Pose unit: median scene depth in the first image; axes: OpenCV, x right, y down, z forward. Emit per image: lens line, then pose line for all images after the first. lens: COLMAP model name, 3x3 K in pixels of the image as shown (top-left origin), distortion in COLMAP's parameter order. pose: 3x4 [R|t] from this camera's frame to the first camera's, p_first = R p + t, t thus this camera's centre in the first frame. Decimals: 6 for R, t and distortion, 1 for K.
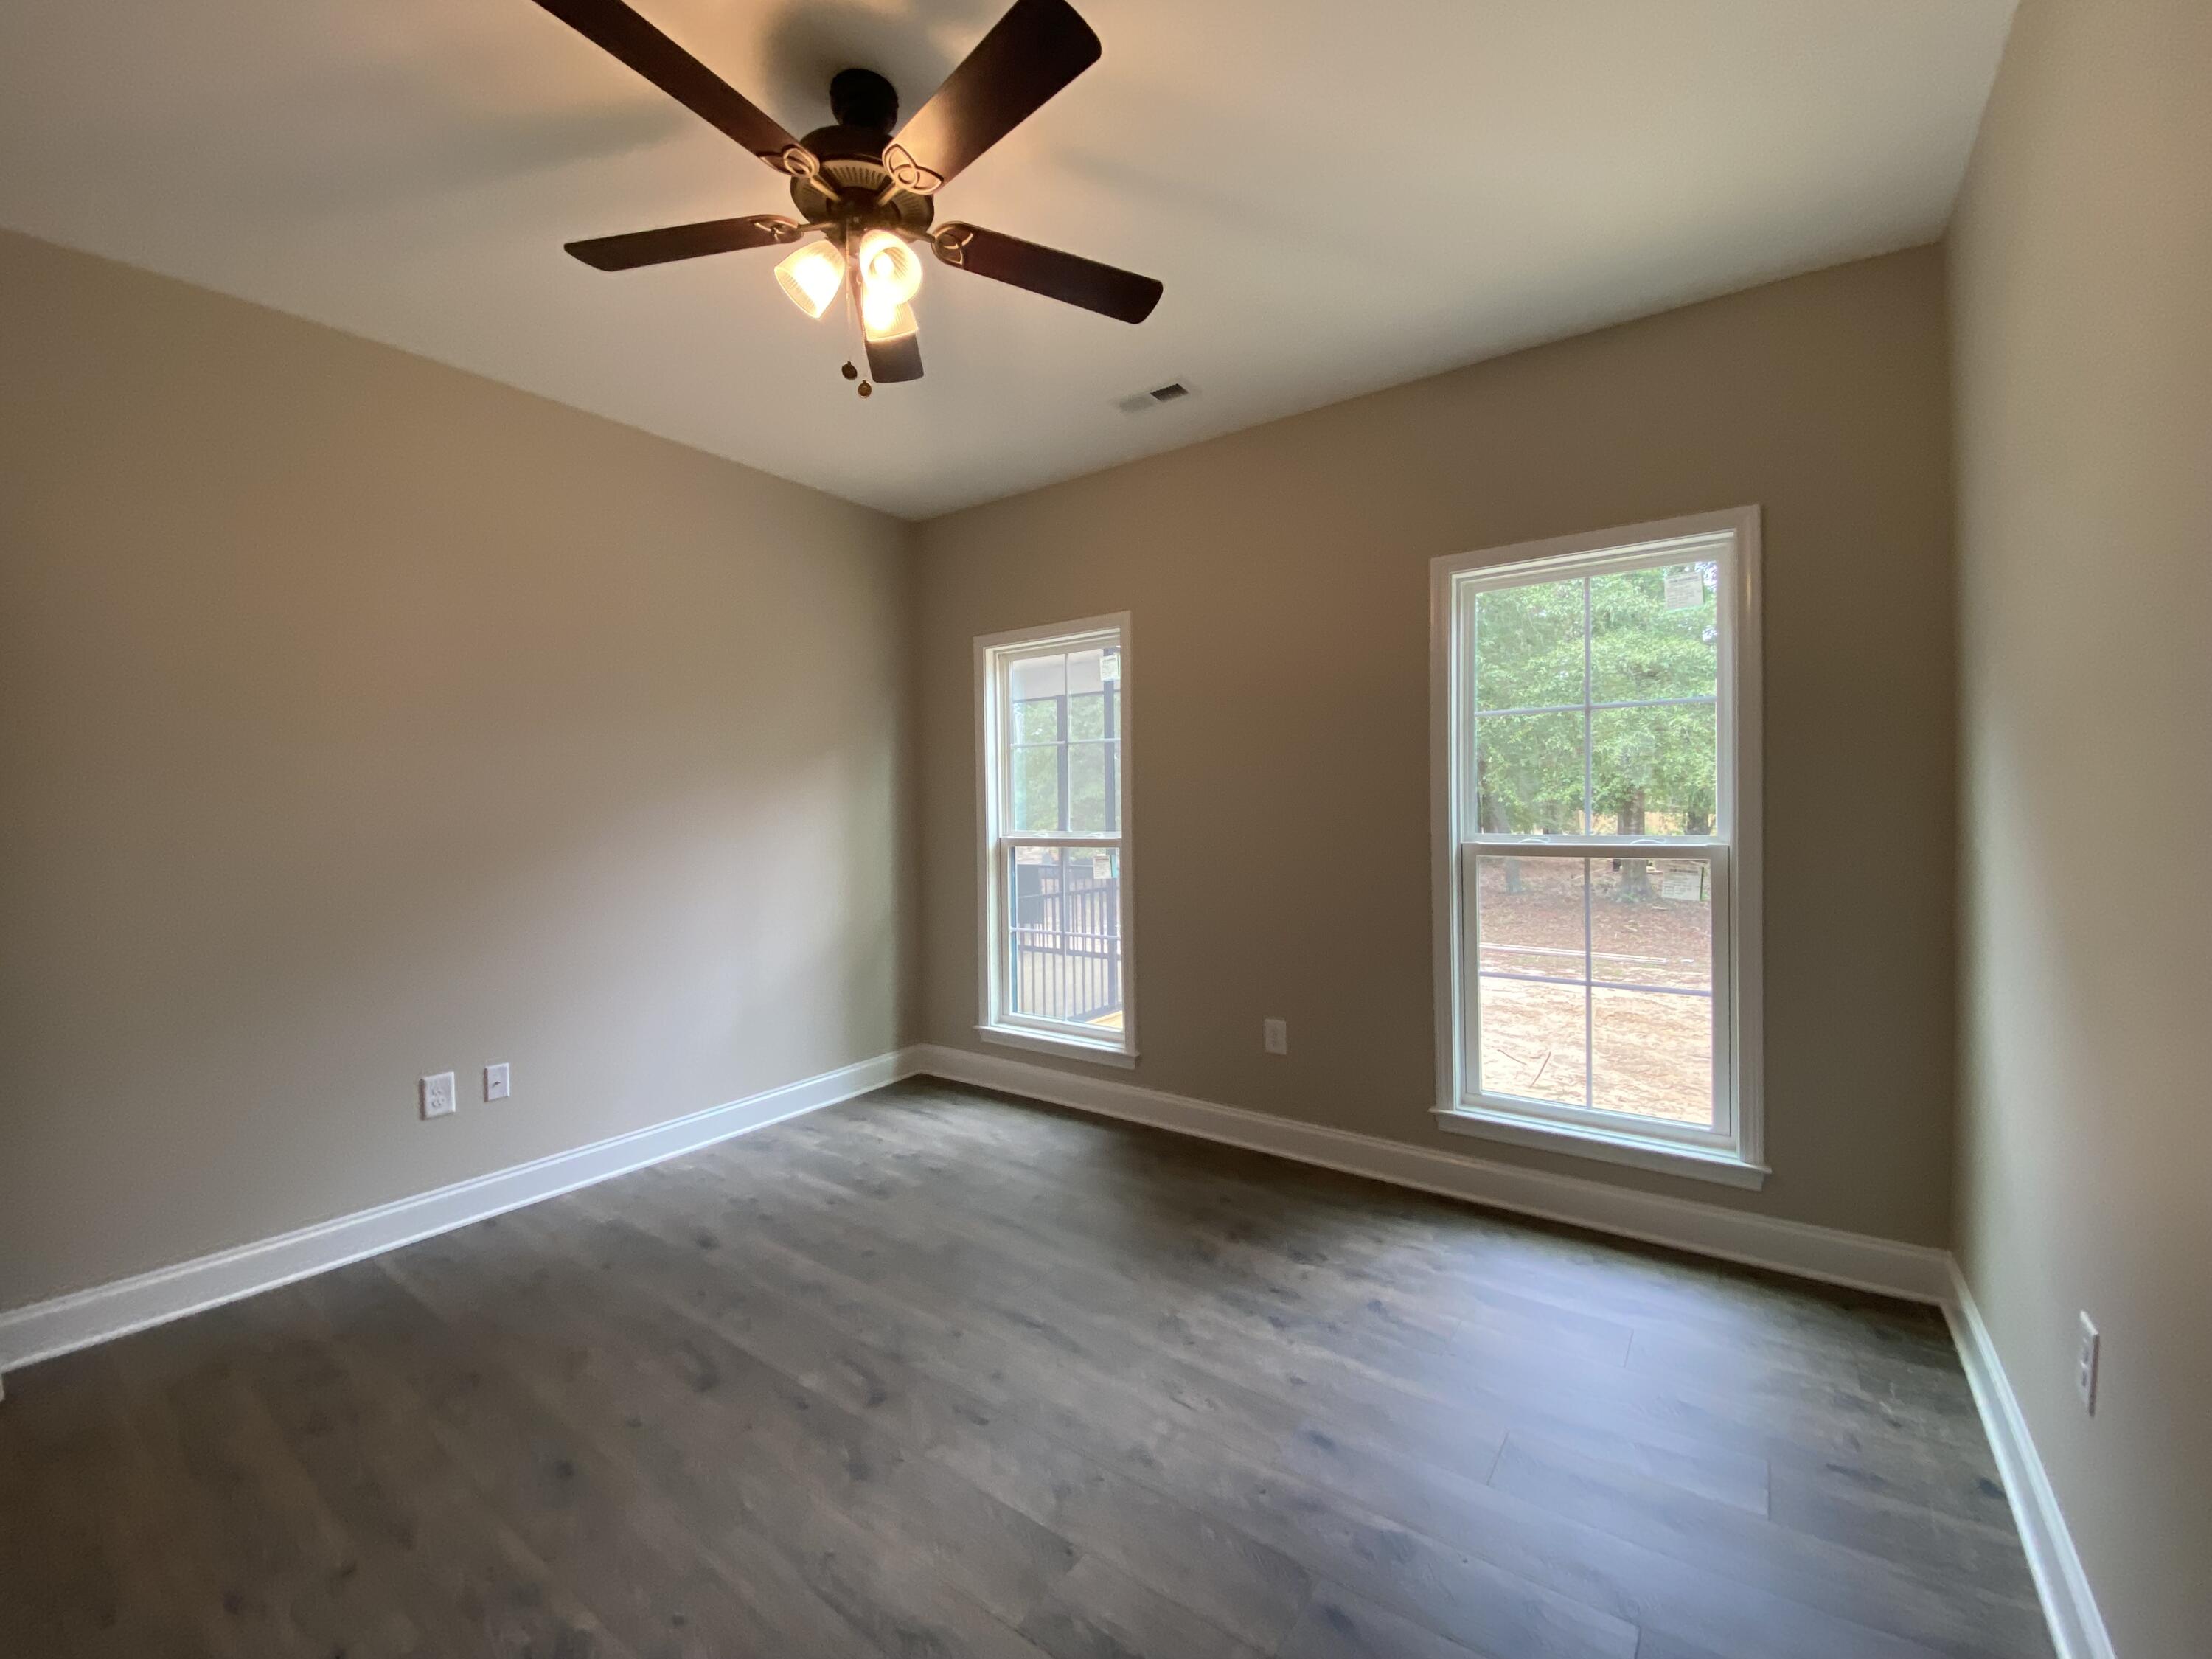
lens RADIAL K [[898.6, 0, 1101.9], [0, 898.6, 825.8], [0, 0, 1]] dist [0.017032, -0.019247]
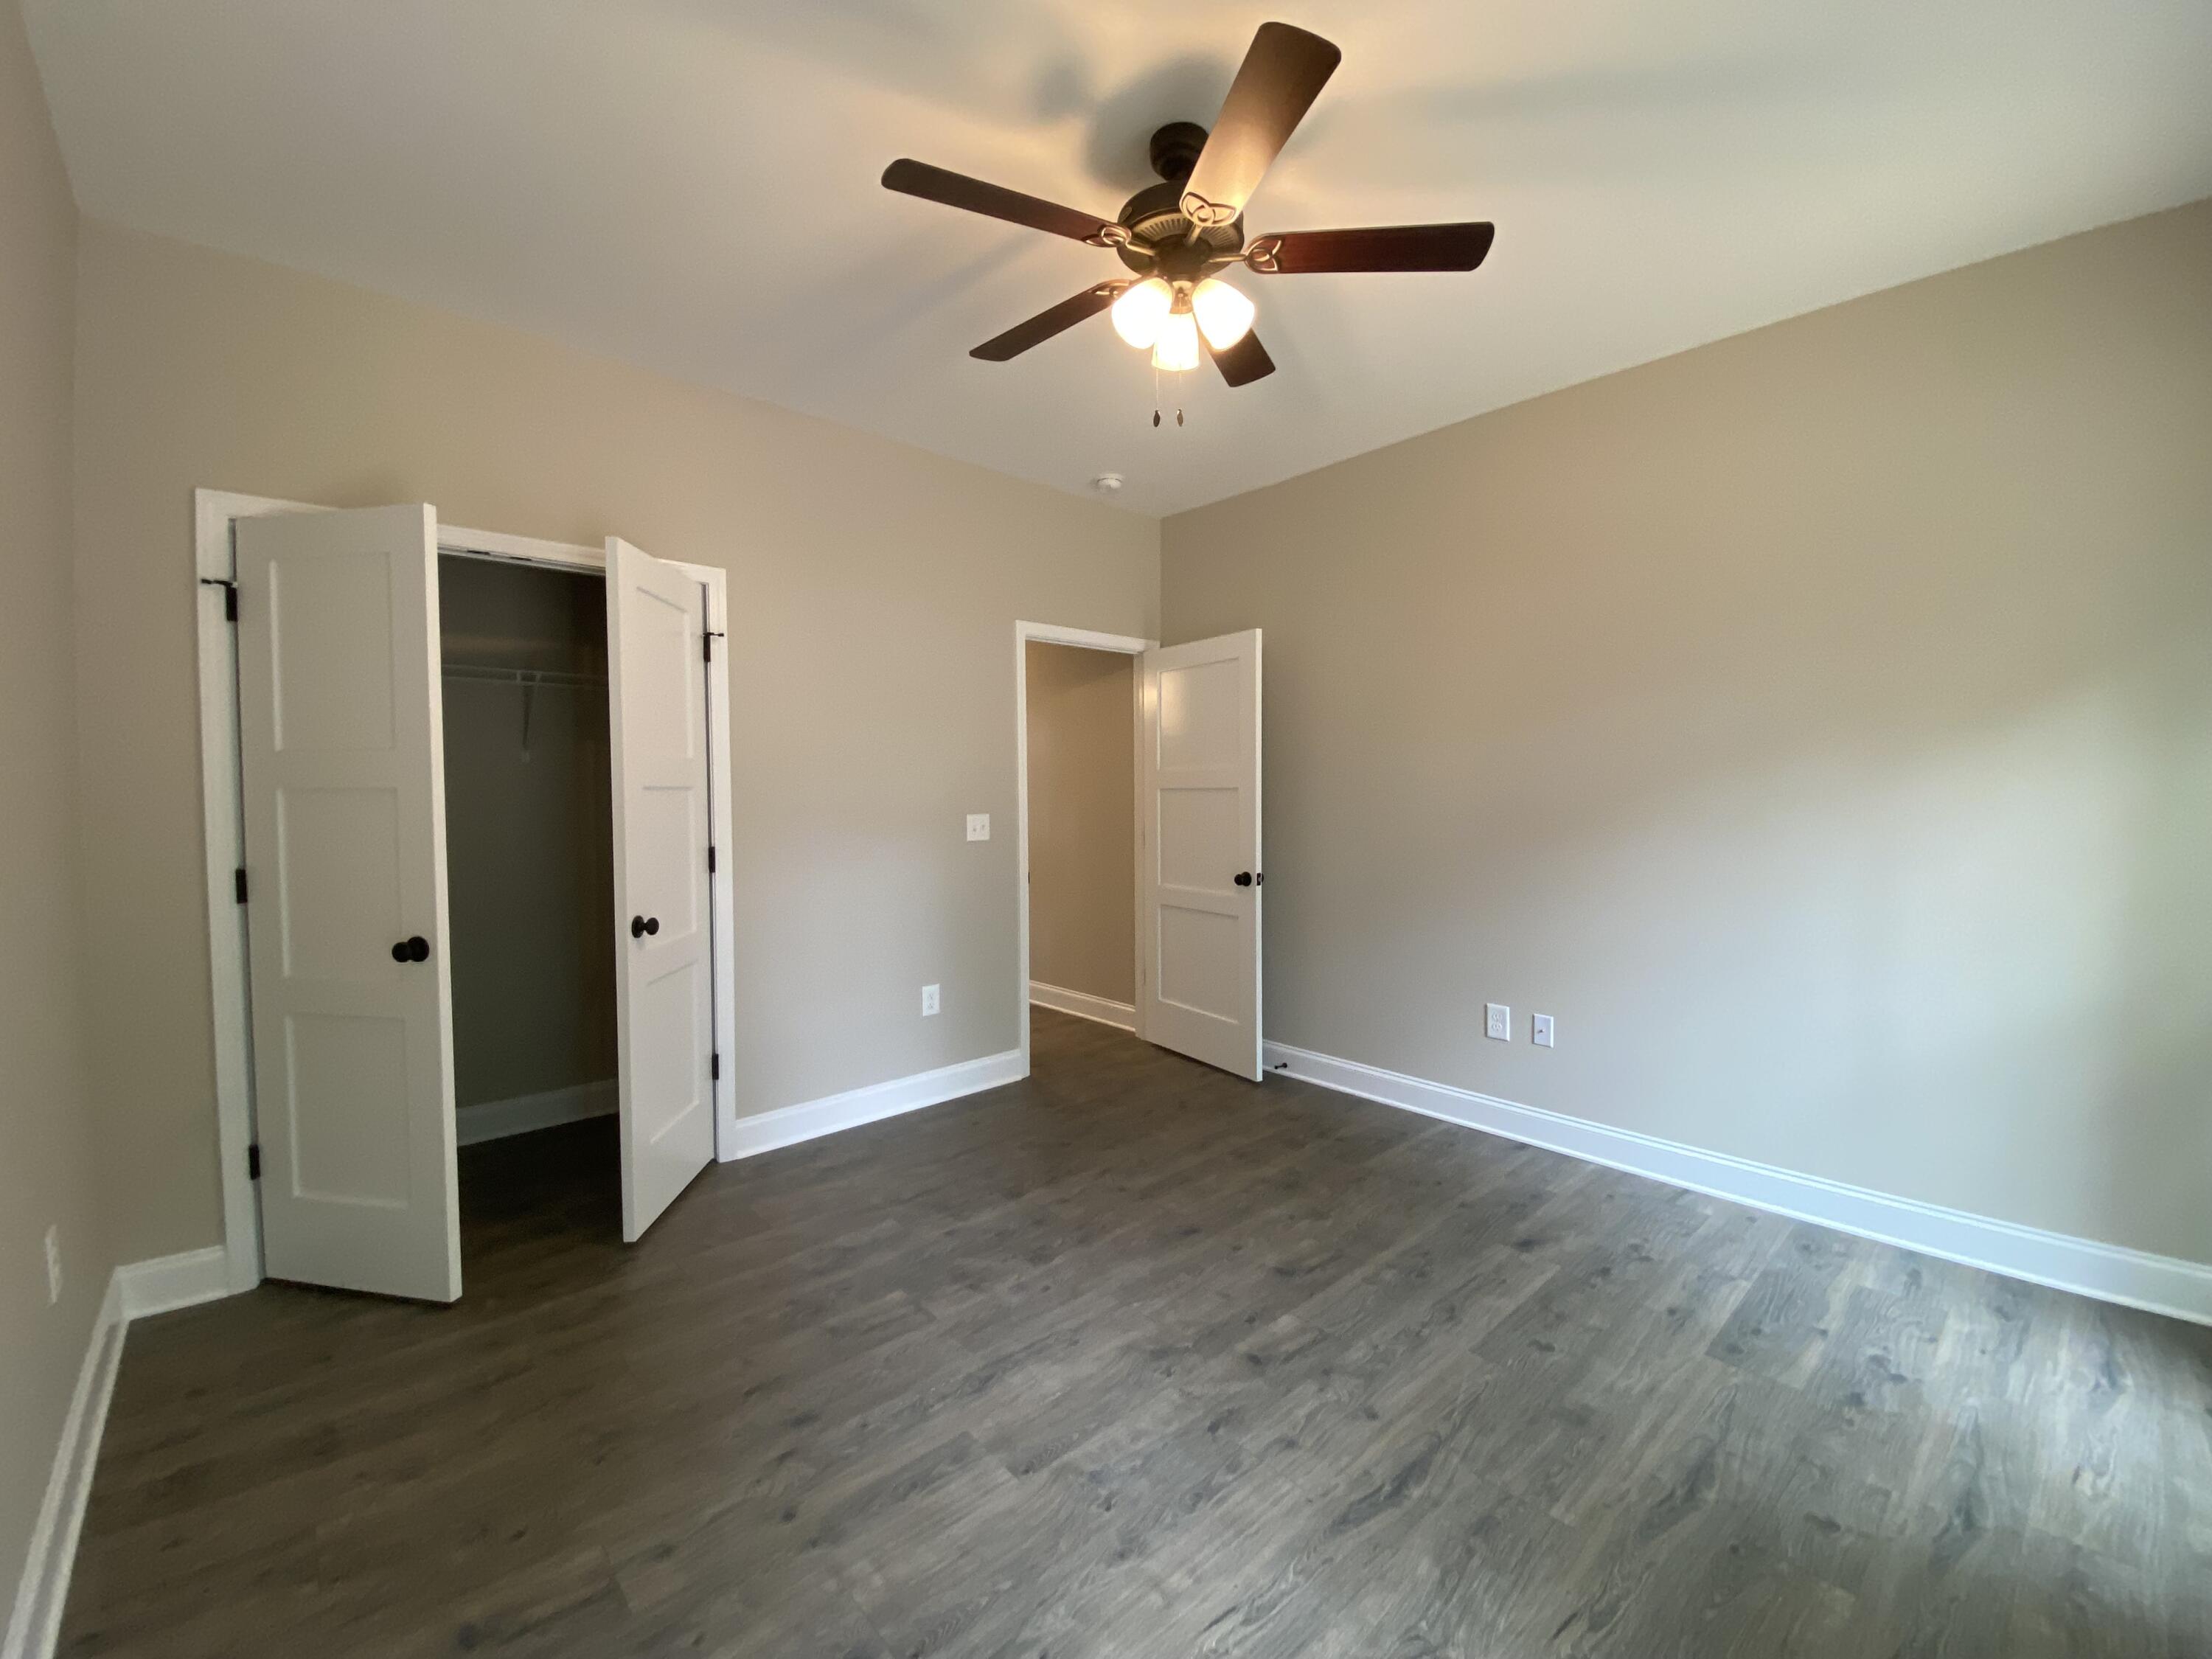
lens RADIAL K [[898.6, 0, 1101.9], [0, 898.6, 825.8], [0, 0, 1]] dist [0.017032, -0.019247]
pose [[-0.205936, 0.055409, -0.976995, 0.588163], [-0.006356, 0.998299, 0.057957, -0.034642], [0.978545, 0.018145, -0.205234, 0.776756]]
